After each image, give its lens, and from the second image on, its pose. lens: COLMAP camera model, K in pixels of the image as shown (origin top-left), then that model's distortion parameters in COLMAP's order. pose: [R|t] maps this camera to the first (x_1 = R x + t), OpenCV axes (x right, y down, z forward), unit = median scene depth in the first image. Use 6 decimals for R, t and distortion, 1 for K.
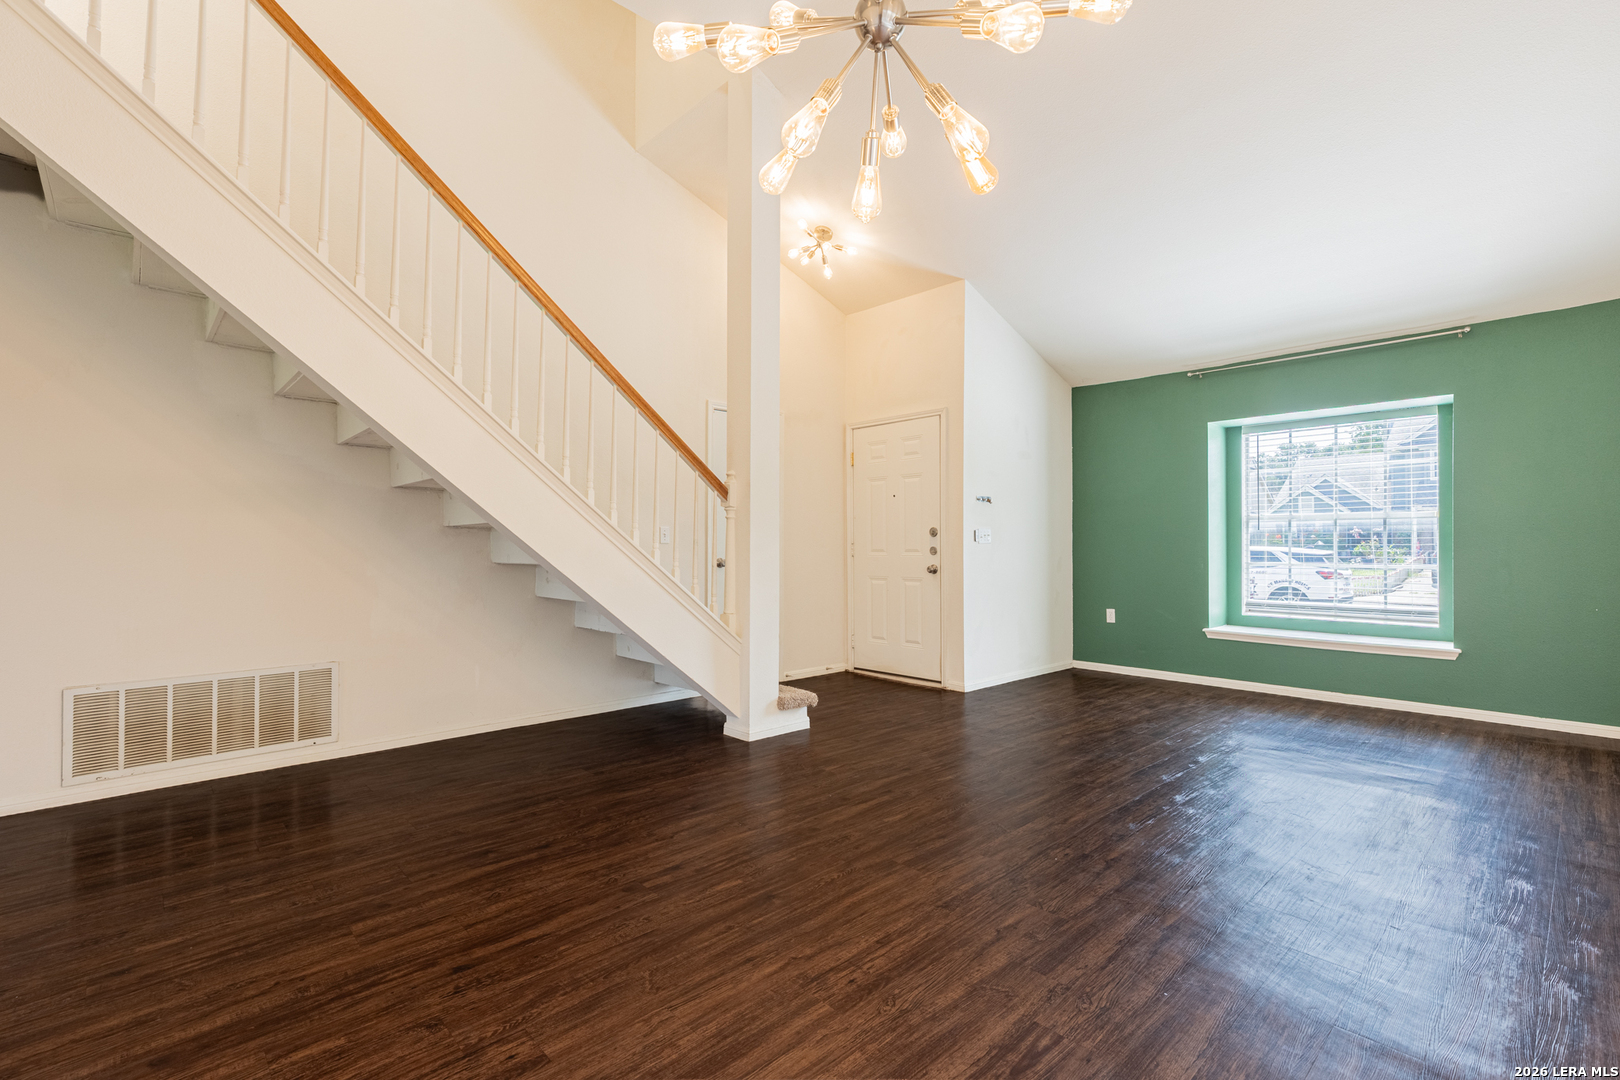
lens RADIAL K [[729.2, 0, 815.7], [0, 729.2, 527.4], [0, 0, 1]] dist [0.009316, -0.000278]
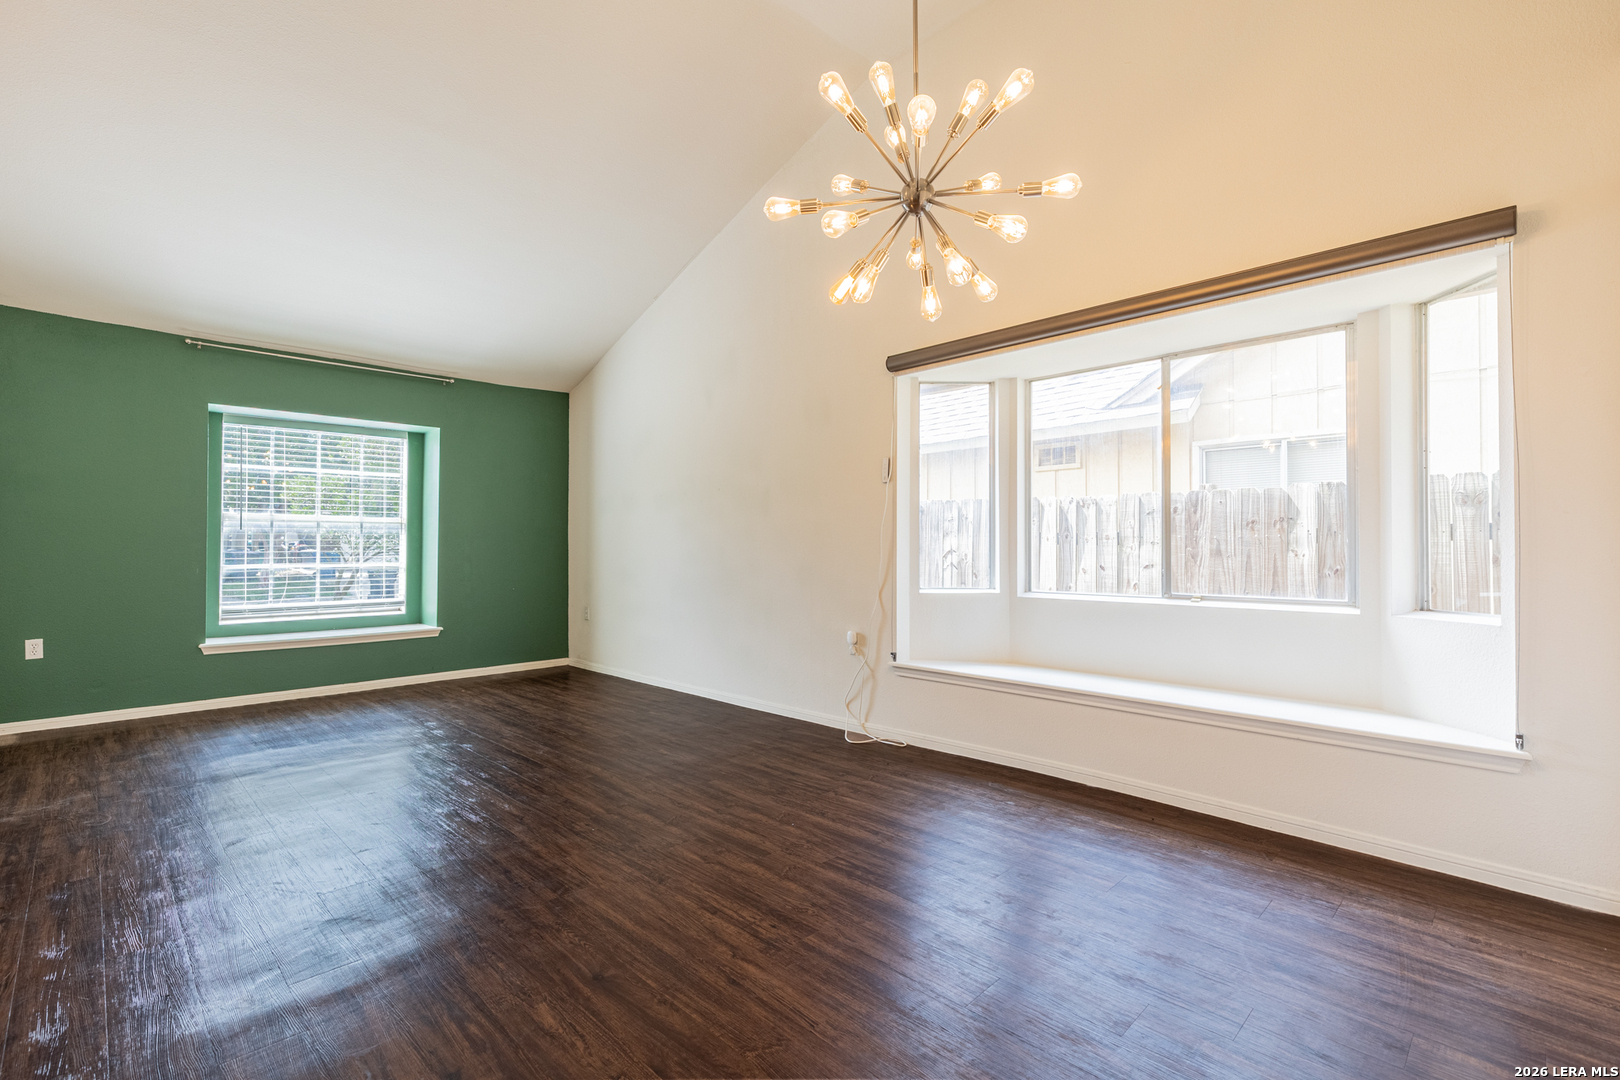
lens RADIAL K [[729.2, 0, 819.8], [0, 729.2, 540.0], [0, 0, 1]] dist [0.009316, -0.000278]
pose [[-0.031574, 0.006415, 0.999481, -0.590305], [-0.022542, 0.999720, -0.007128, 0.010944], [-0.999247, -0.022755, -0.031420, 0.522896]]
